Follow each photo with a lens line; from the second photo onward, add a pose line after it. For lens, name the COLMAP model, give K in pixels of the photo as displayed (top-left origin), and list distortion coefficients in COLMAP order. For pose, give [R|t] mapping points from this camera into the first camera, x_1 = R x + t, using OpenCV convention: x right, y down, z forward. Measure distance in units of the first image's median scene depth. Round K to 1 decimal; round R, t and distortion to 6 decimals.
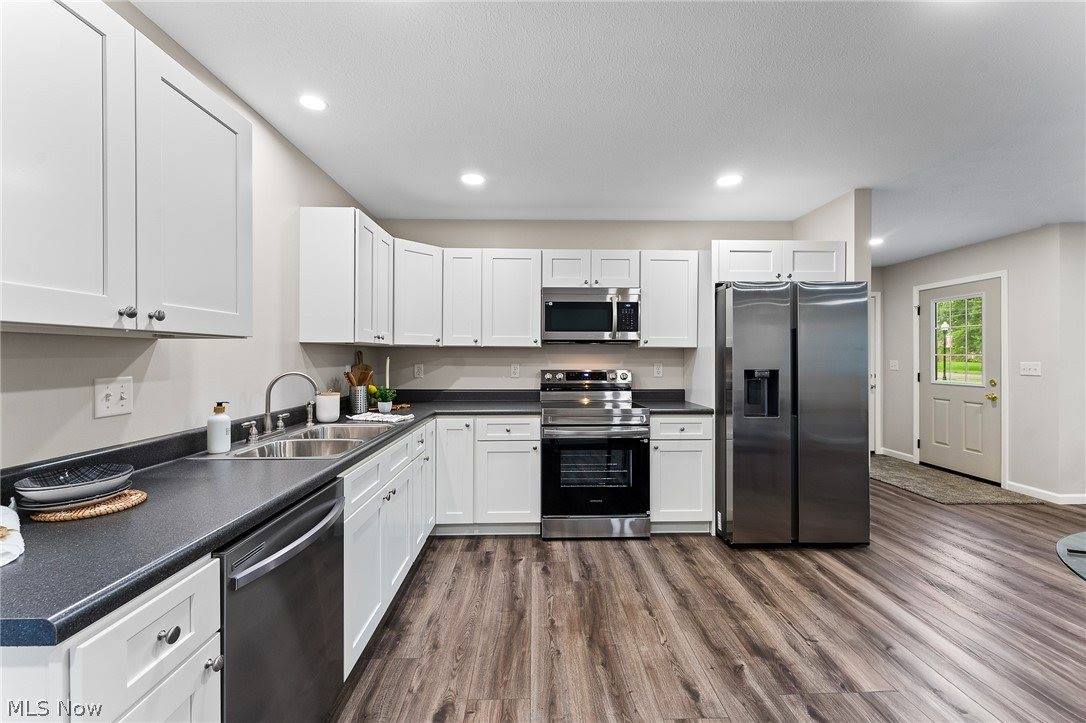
lens RADIAL K [[436.1, 0, 542.8], [0, 436.1, 360.3], [0, 0, 1]] dist [-0.003903, -0.000416]
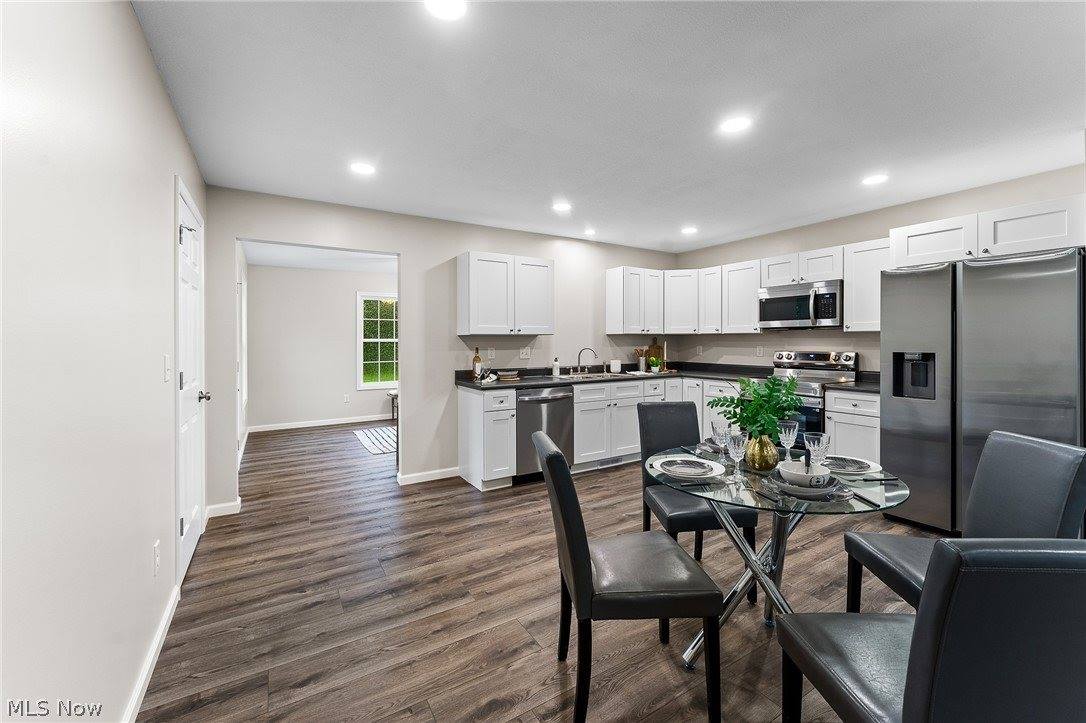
lens RADIAL K [[436.1, 0, 544.6], [0, 436.1, 343.3], [0, 0, 1]] dist [-0.003903, -0.000416]
pose [[0.506878, 0.001383, -0.862017, 0.875313], [-0.002804, 0.999996, -0.000045, 0.002081], [0.862013, 0.002440, 0.506880, -0.253313]]
